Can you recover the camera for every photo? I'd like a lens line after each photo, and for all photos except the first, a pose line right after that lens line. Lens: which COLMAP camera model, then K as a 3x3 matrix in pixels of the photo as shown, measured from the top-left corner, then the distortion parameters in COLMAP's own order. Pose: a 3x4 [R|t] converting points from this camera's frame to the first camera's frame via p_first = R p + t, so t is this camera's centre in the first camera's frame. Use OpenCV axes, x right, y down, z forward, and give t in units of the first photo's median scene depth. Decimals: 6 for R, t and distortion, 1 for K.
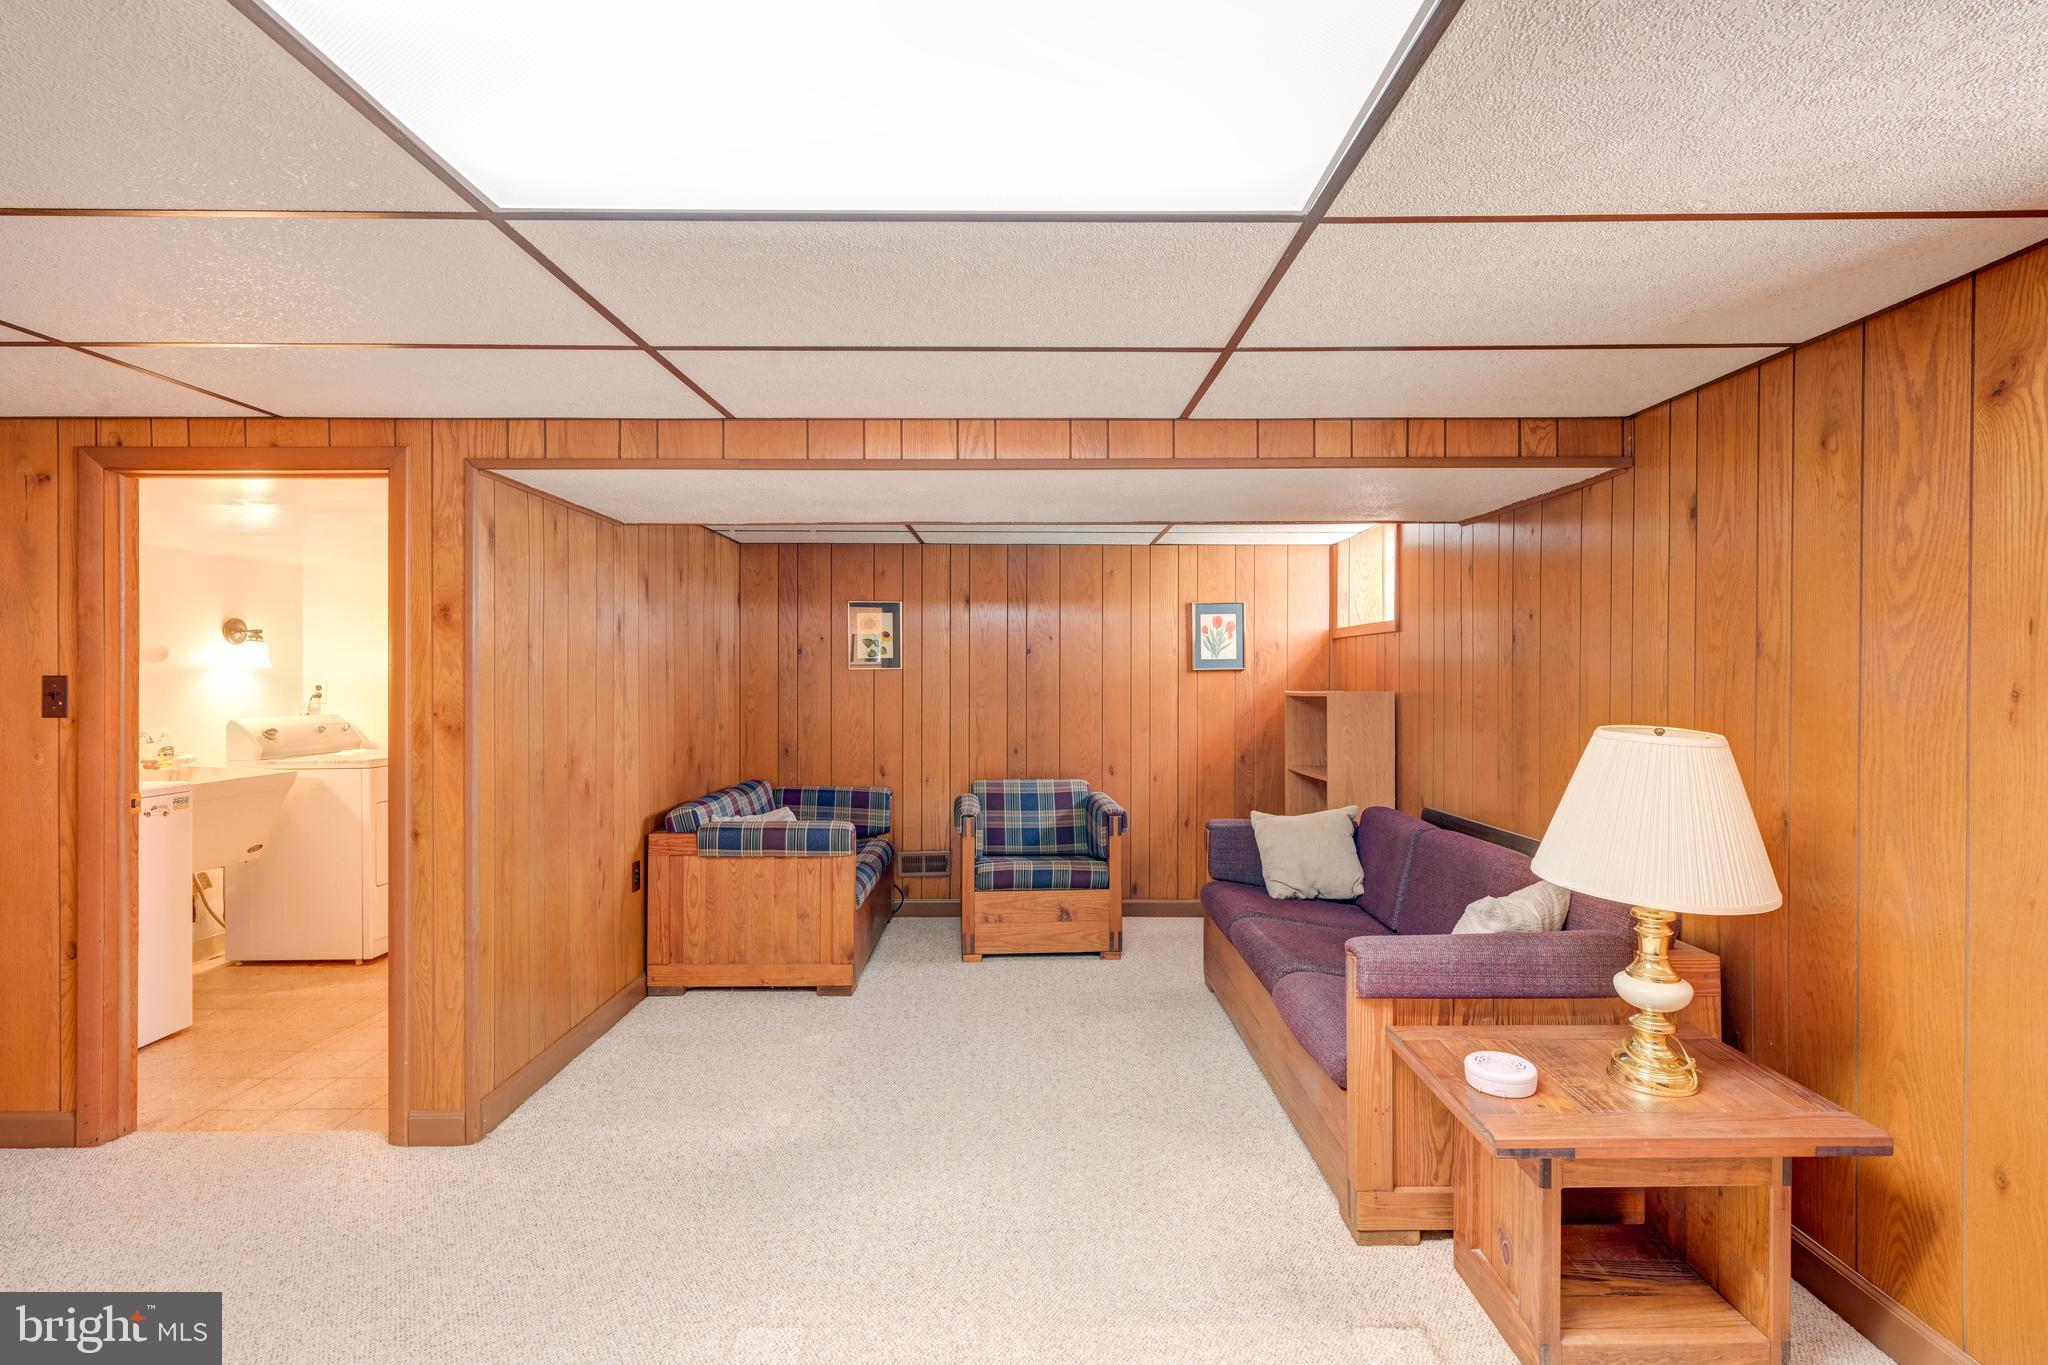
lens RADIAL K [[991.1, 0, 1024.0], [0, 991.1, 682.5], [0, 0, 1]] dist [0.001225, 0.000249]
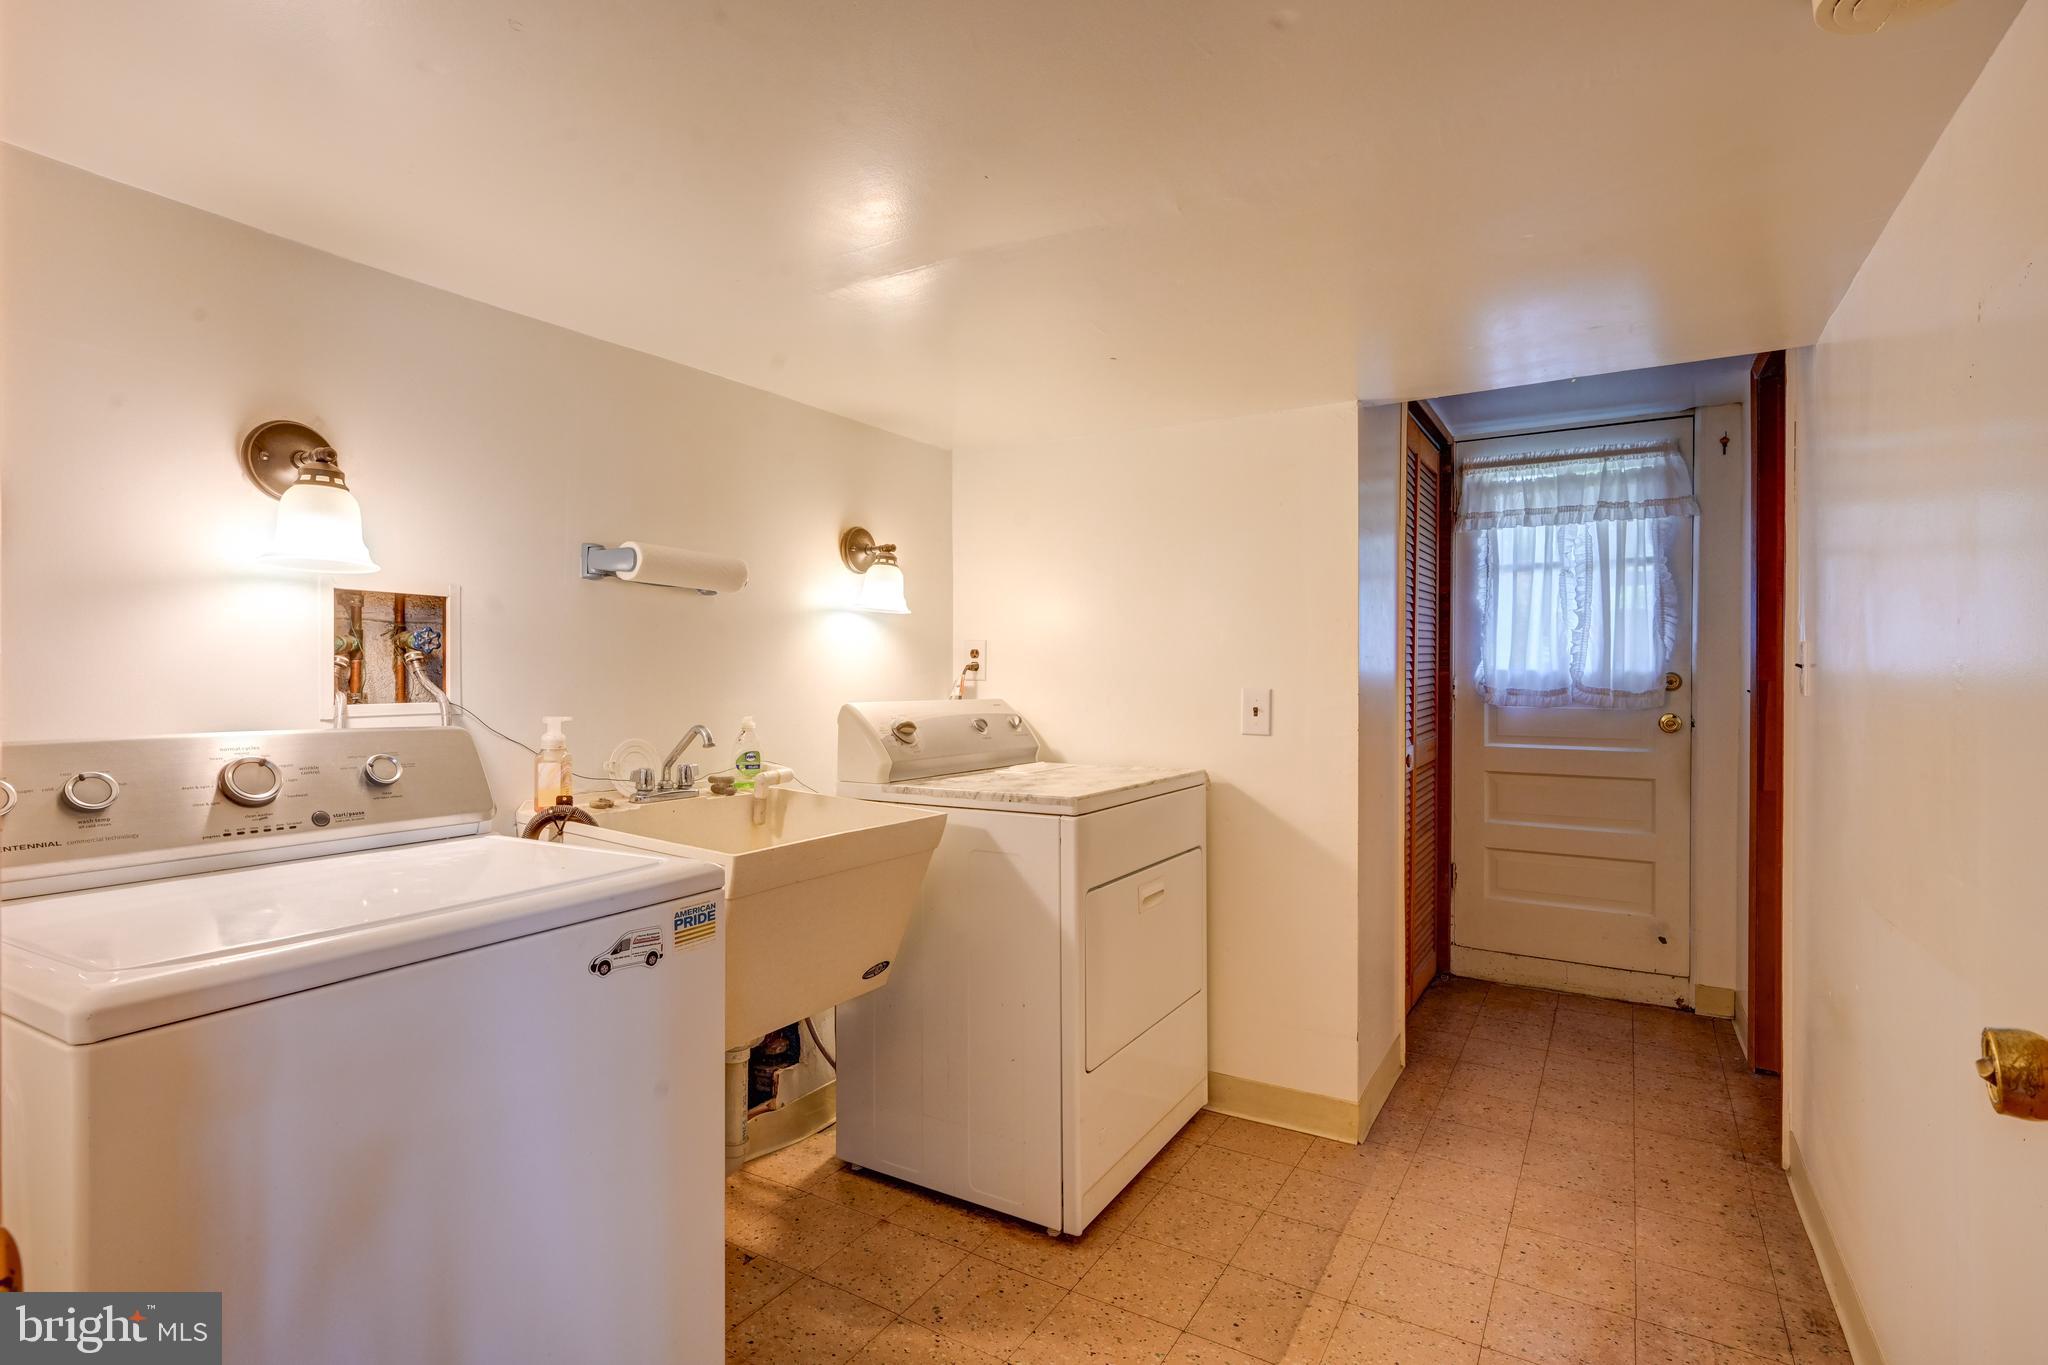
lens RADIAL K [[991.1, 0, 1024.0], [0, 991.1, 682.5], [0, 0, 1]] dist [0.001225, 0.000249]
pose [[0.853989, 0.003531, -0.520279, -0.443304], [-0.003976, 0.999992, 0.000261, 0.025521], [0.520276, 0.001846, 0.853996, 0.598585]]
